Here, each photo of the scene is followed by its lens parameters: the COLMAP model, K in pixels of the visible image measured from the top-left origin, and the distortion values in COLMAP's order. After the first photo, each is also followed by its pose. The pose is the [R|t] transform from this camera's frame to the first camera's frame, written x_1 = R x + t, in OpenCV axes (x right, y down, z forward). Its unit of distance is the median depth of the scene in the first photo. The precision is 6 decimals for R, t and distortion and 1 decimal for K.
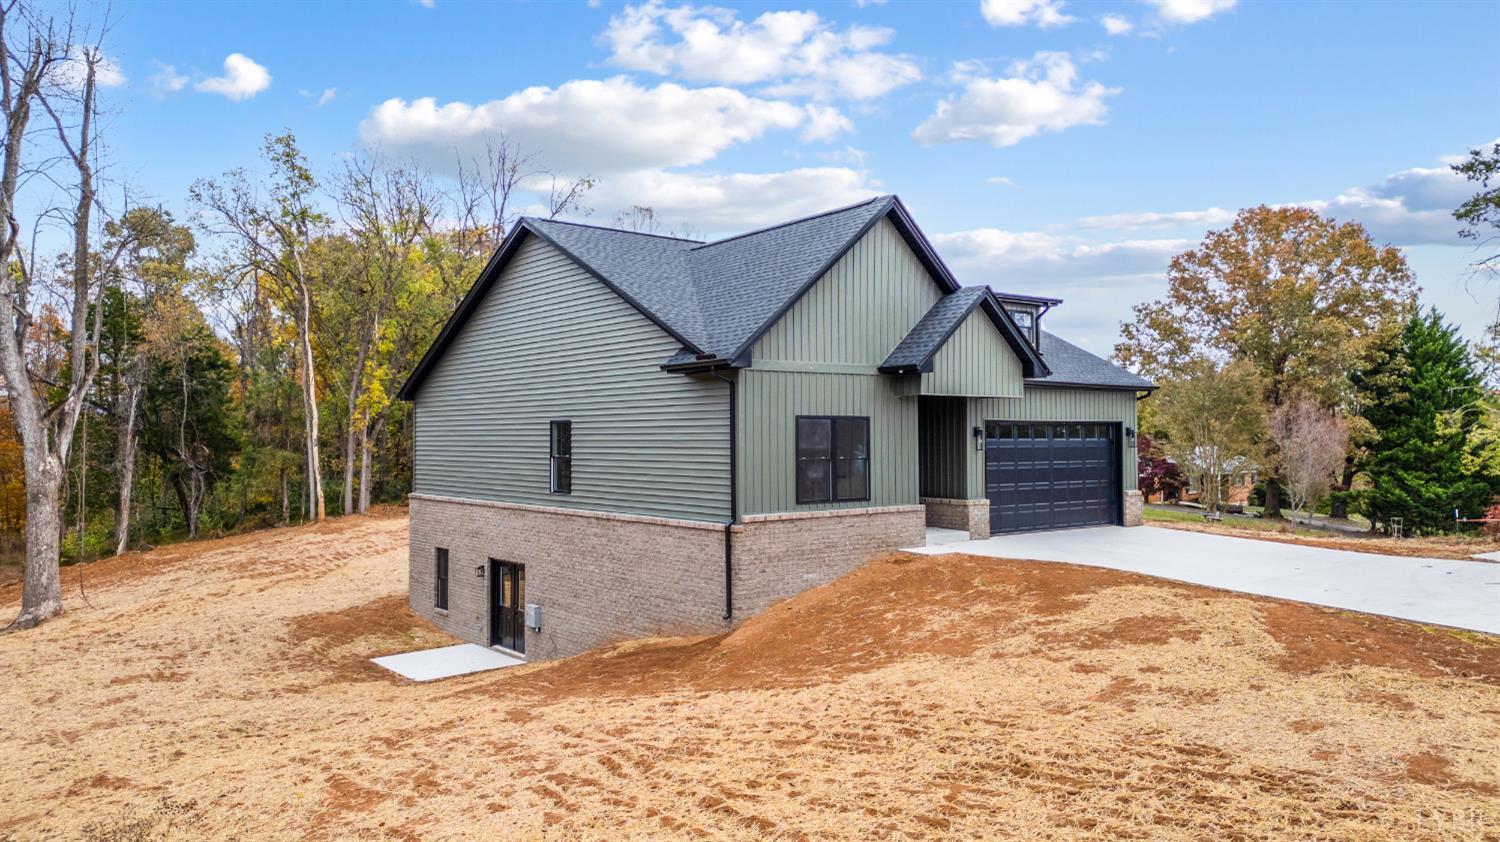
lens RADIAL K [[1074.2, 0, 750.0], [0, 1074.2, 421.0], [0, 0, 1]] dist [0.083682, -0.073320]
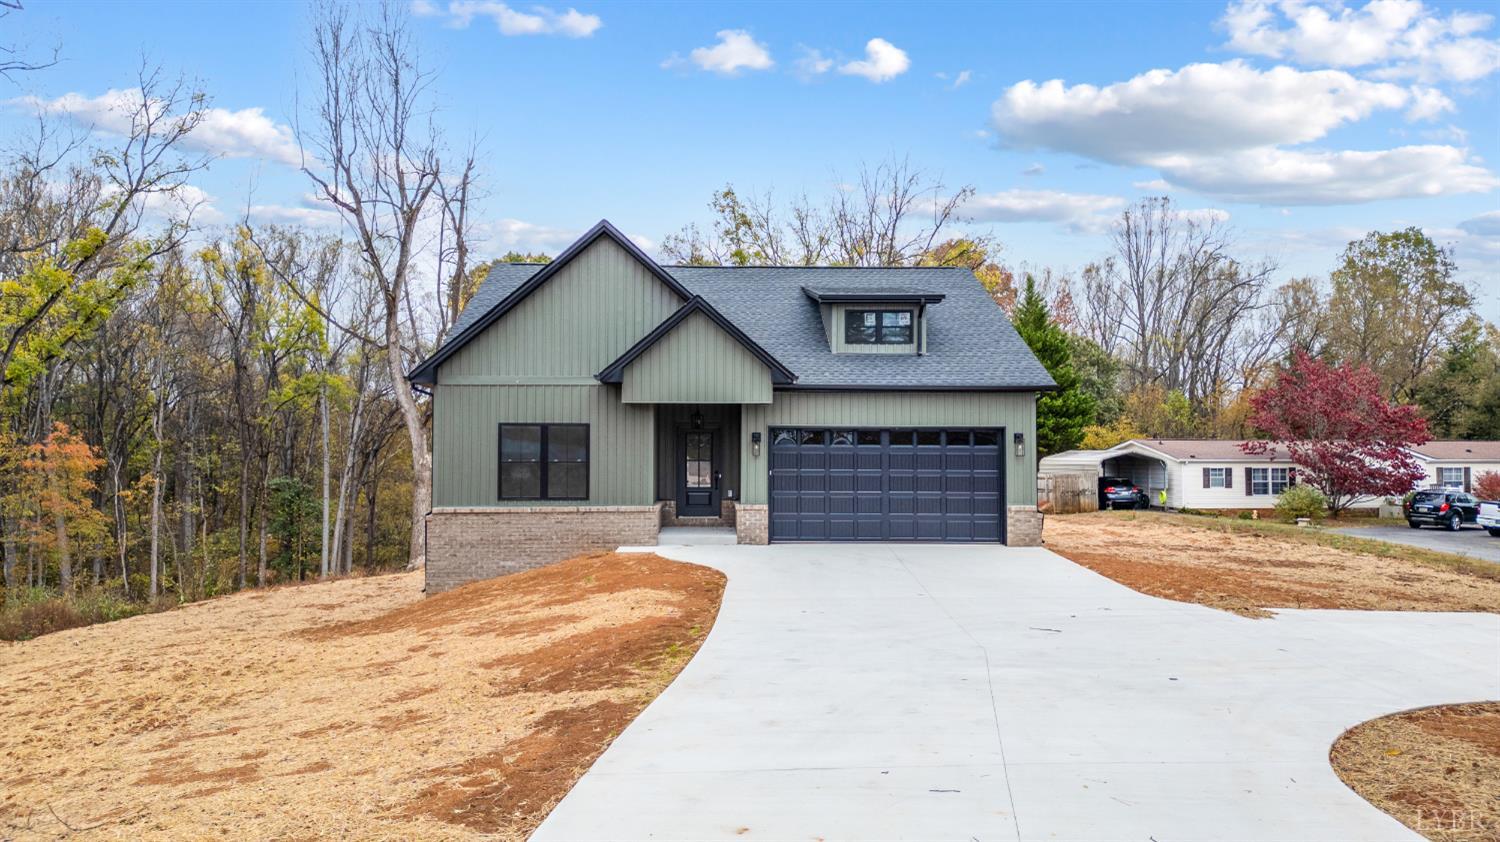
lens RADIAL K [[1074.2, 0, 750.0], [0, 1074.2, 421.0], [0, 0, 1]] dist [0.083682, -0.073320]
pose [[0.803714, -0.007884, -0.594964, 0.746864], [0.004410, 0.999964, -0.007293, 0.001830], [0.595000, 0.003238, 0.803719, 0.181697]]
